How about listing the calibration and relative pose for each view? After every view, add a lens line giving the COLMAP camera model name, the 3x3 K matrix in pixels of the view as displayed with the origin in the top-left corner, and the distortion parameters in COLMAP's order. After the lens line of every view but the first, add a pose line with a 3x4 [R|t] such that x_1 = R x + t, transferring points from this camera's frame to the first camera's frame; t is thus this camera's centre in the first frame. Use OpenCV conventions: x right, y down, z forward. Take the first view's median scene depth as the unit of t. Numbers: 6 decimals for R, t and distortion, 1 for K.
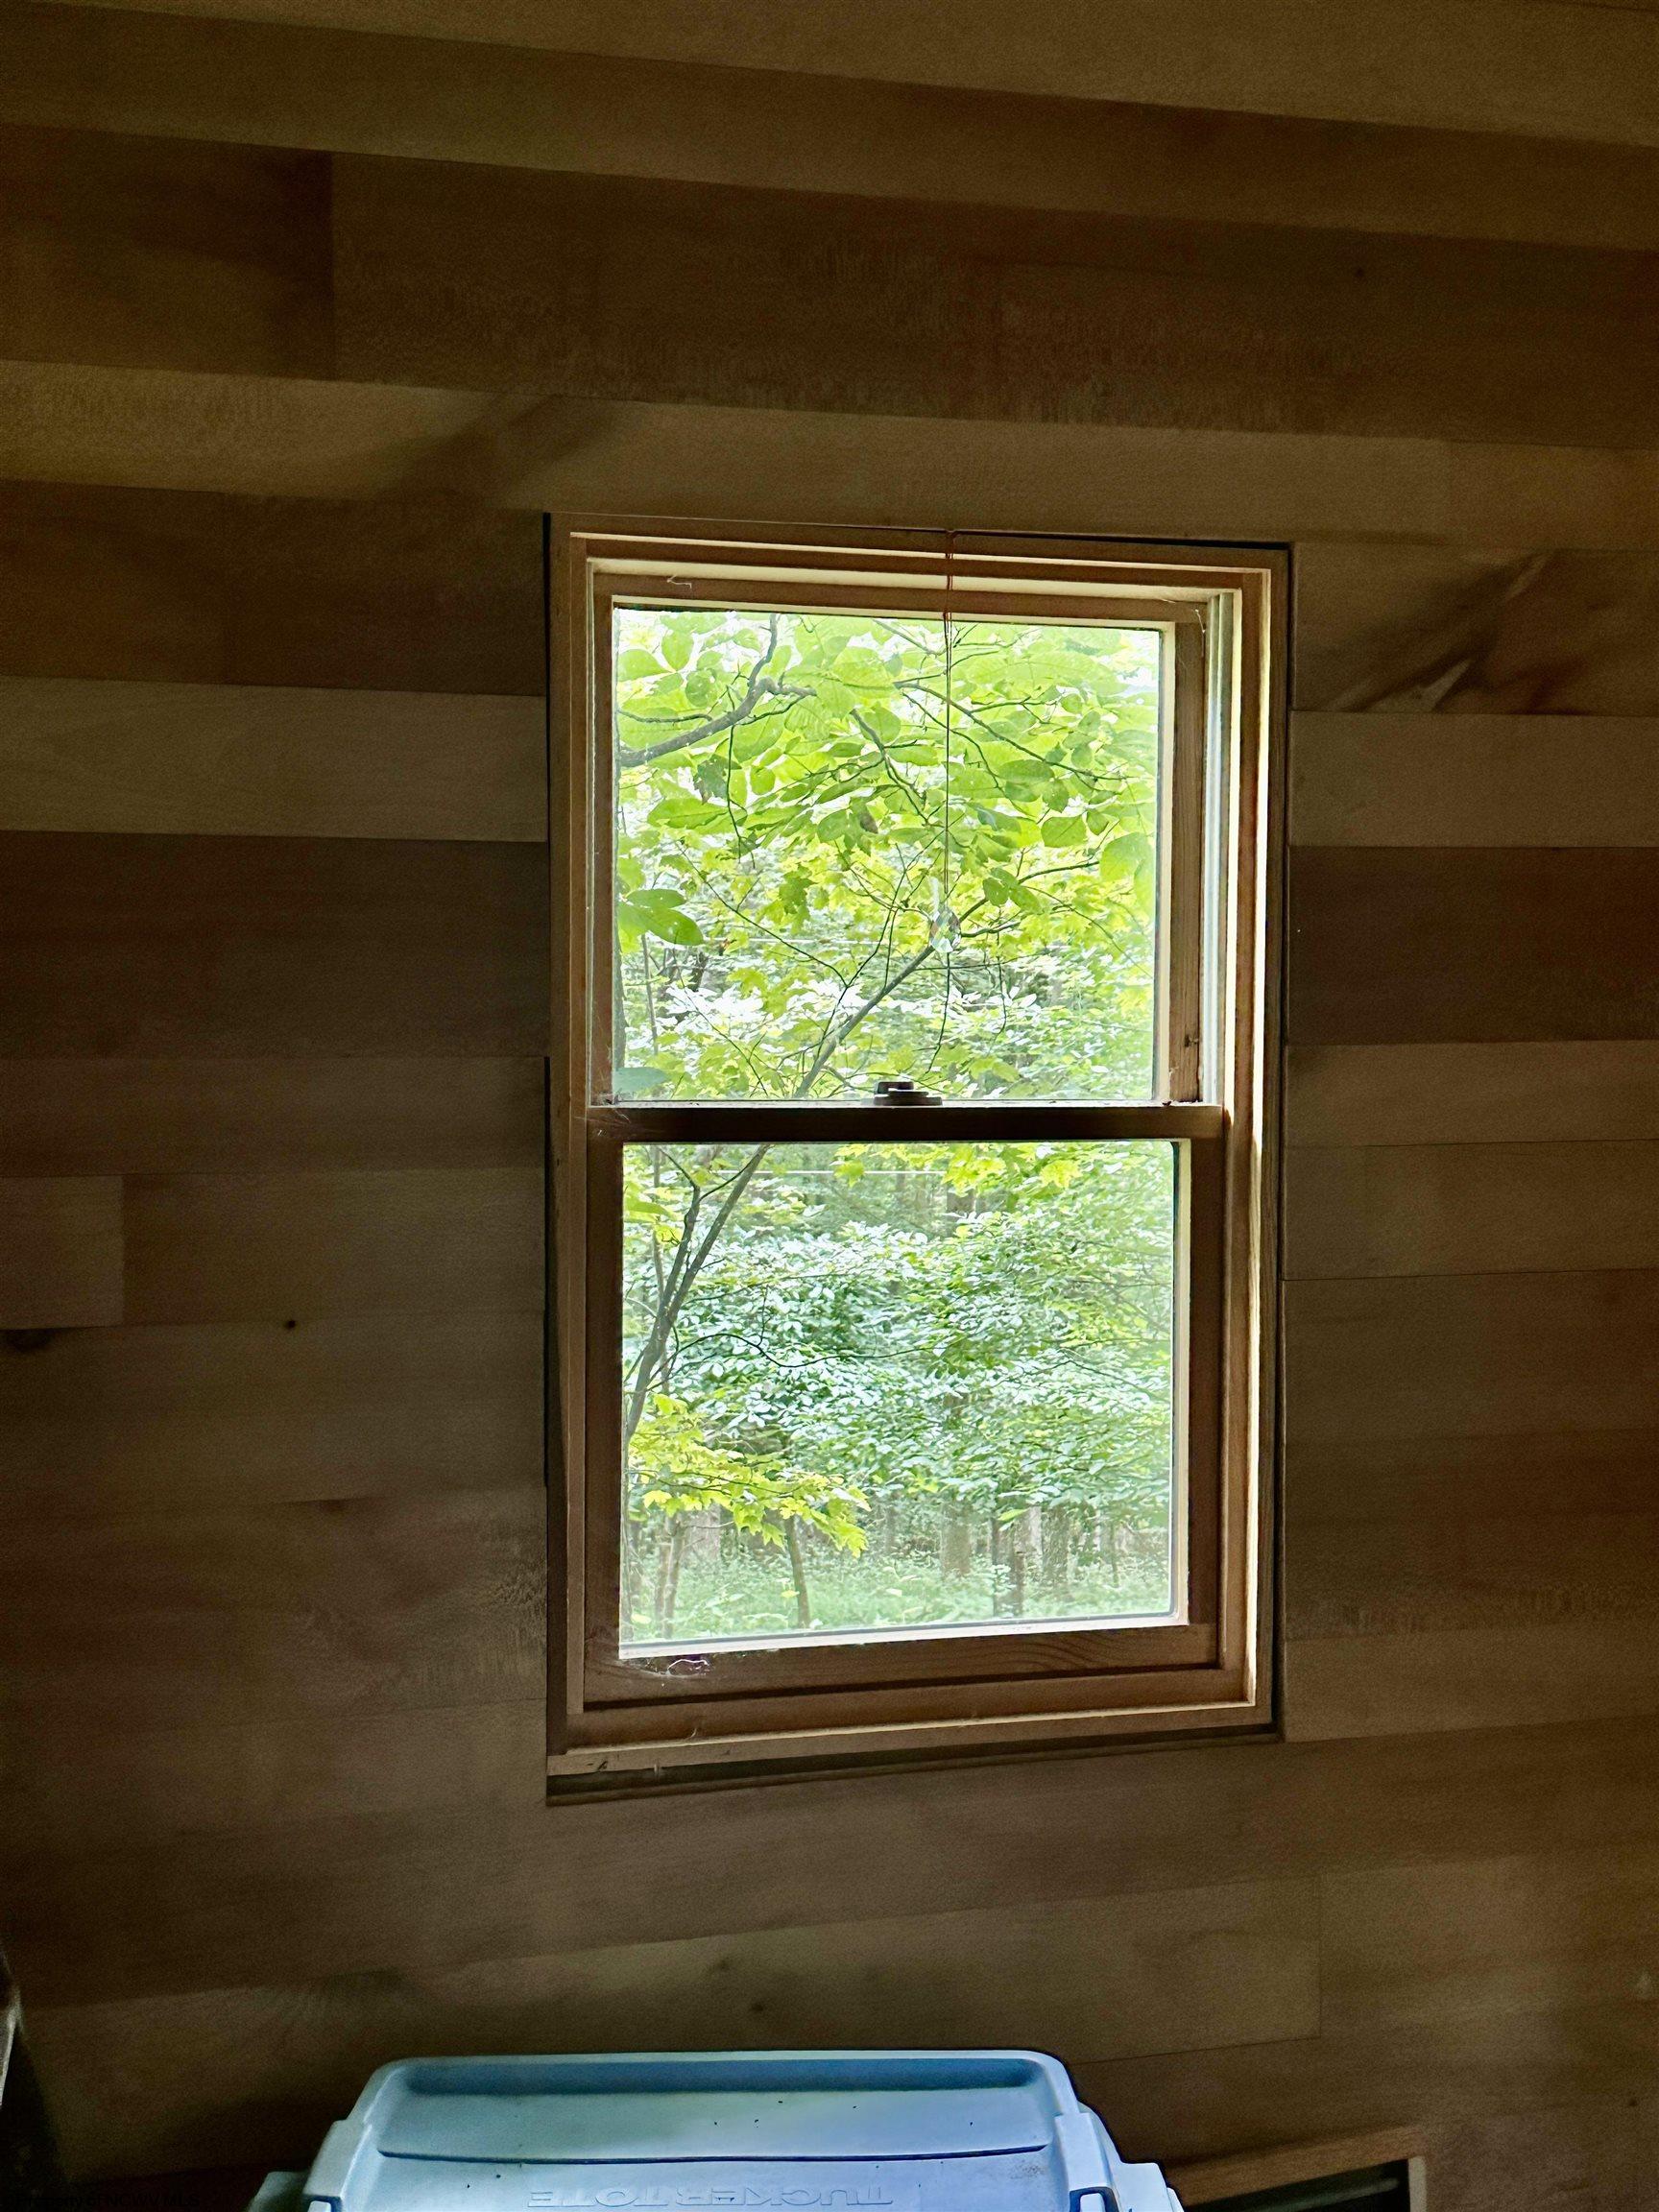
lens RADIAL K [[3330.4, 0, 829.5], [0, 3330.4, 1106.0], [0, 0, 1]] dist [0.004911, 0.011654]
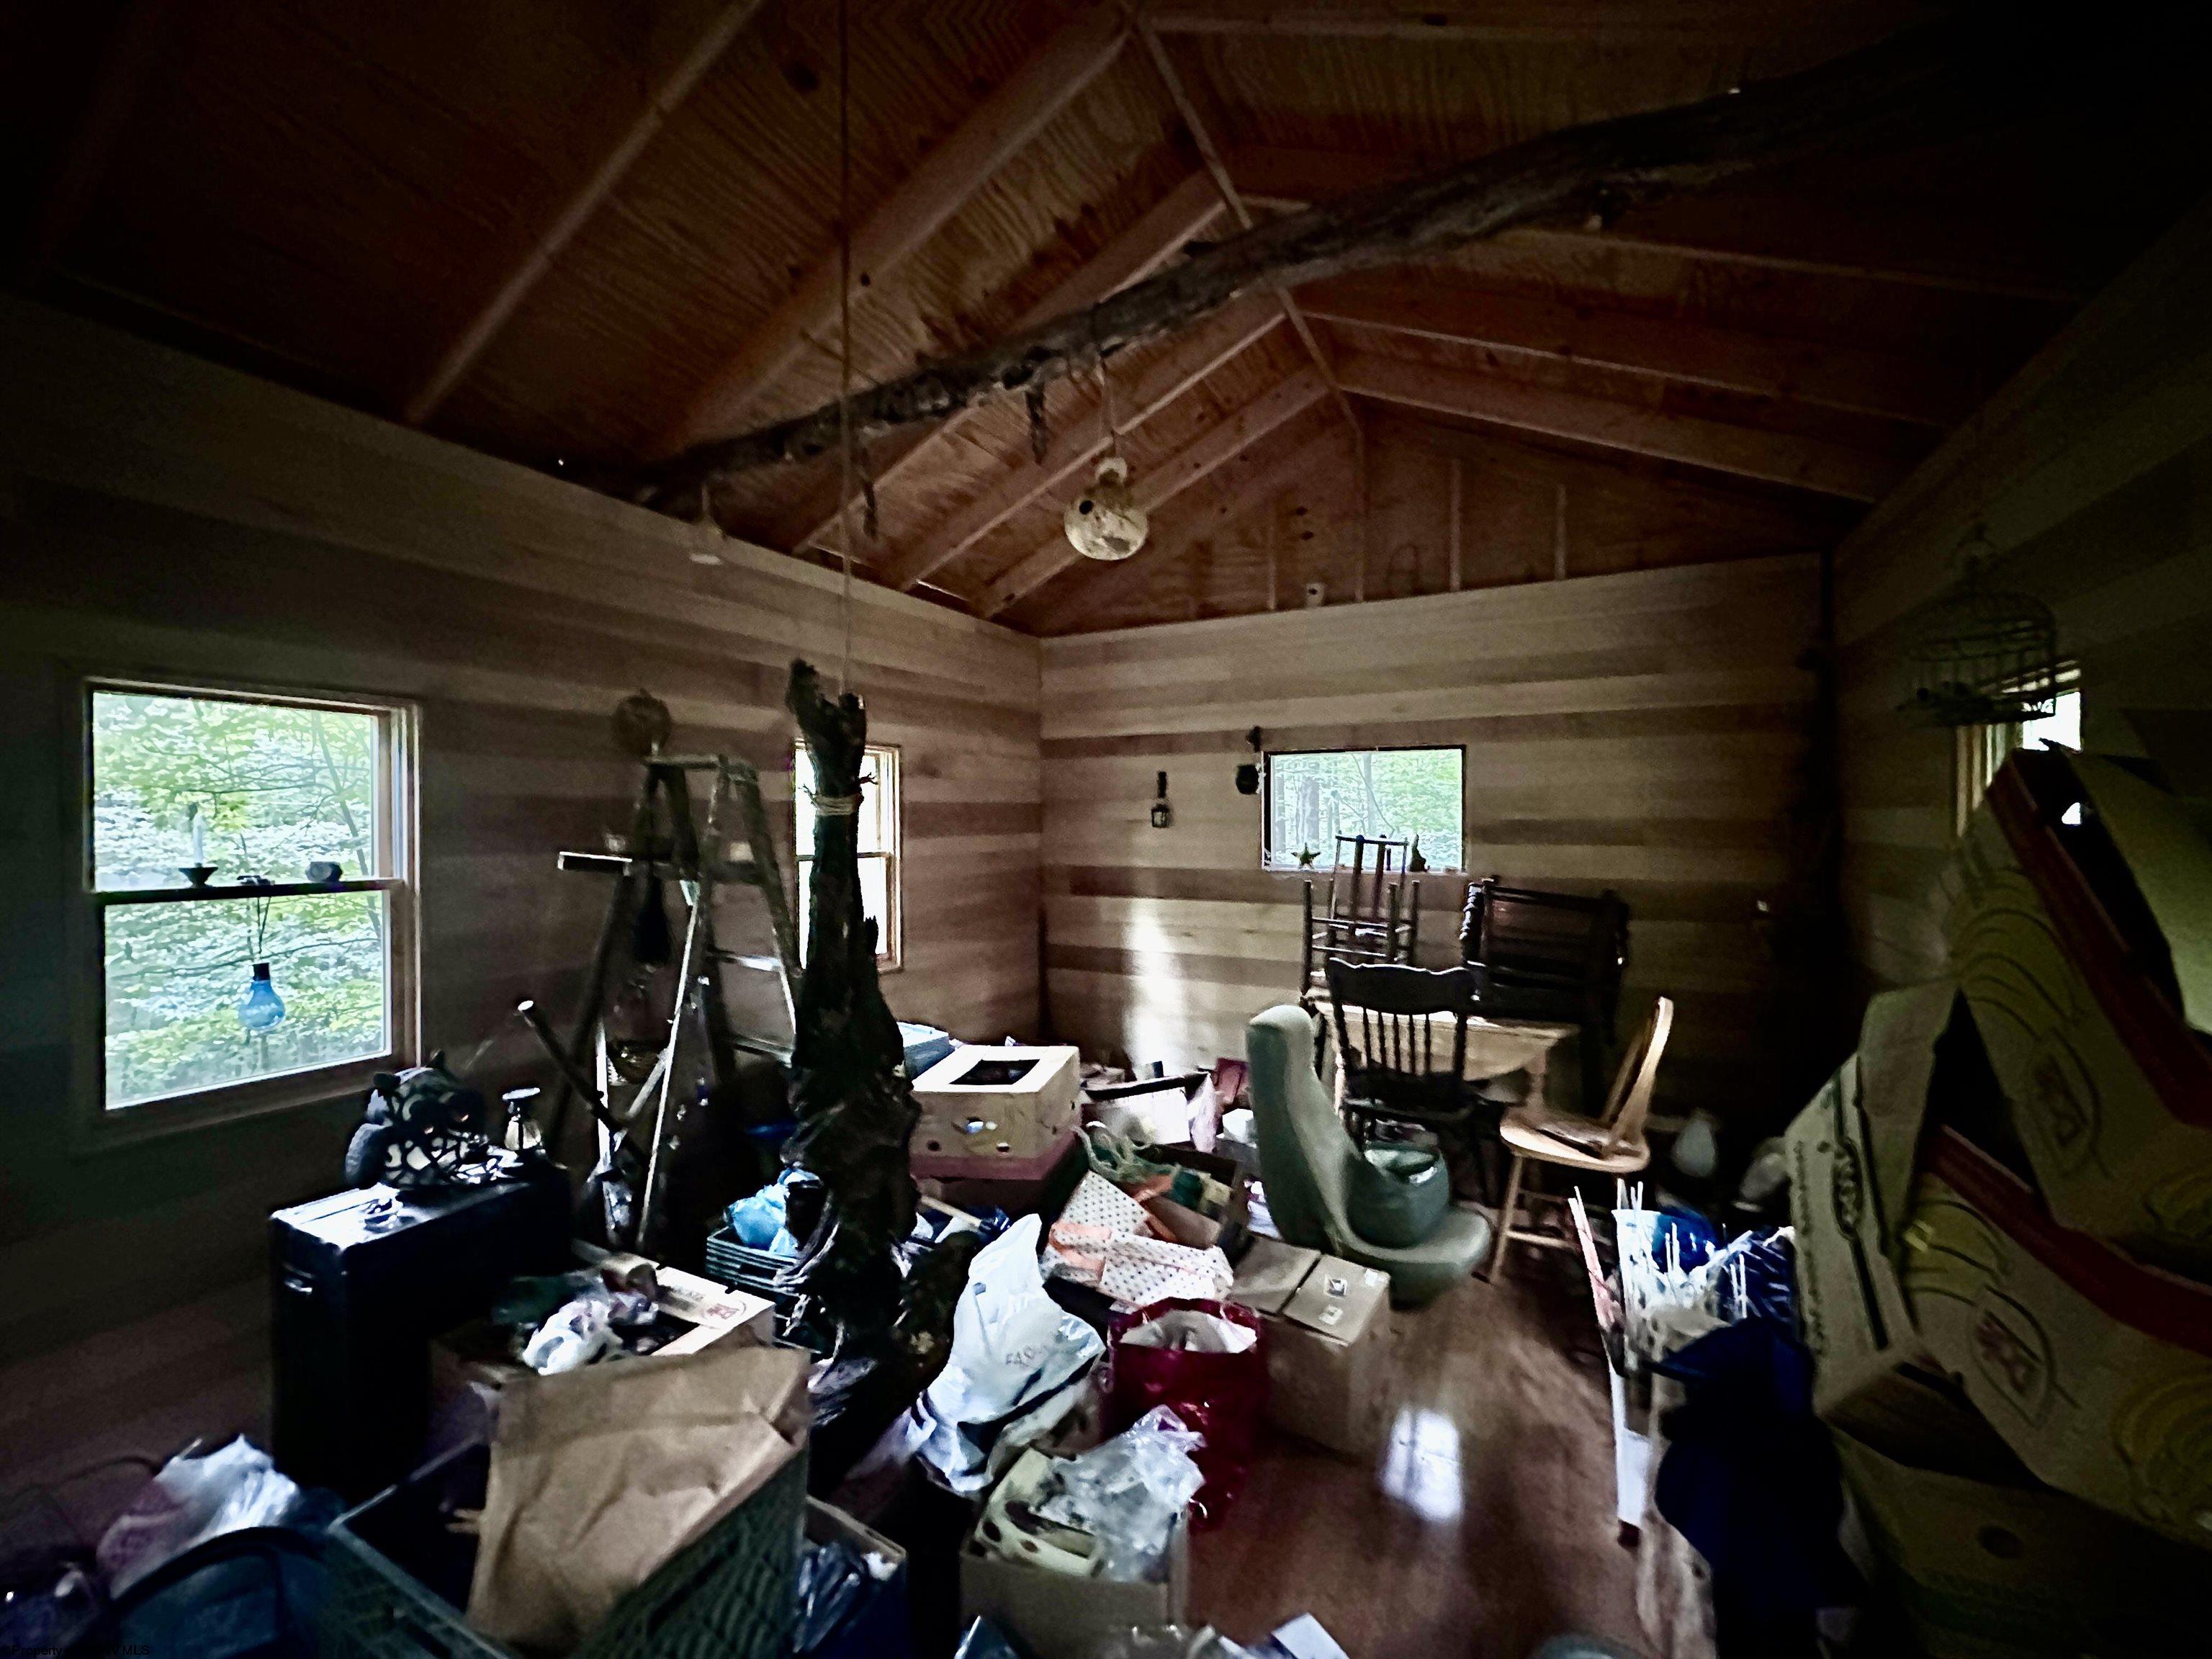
lens RADIAL K [[879.0, 0, 1106.0], [0, 879.0, 829.5], [0, 0, 1]] dist [0.000039, 0.000010]
pose [[0.698553, -0.015099, 0.715399, -0.629463], [0.042318, 0.998899, -0.020240, 0.007346], [-0.714306, 0.044413, 0.698423, -0.210769]]
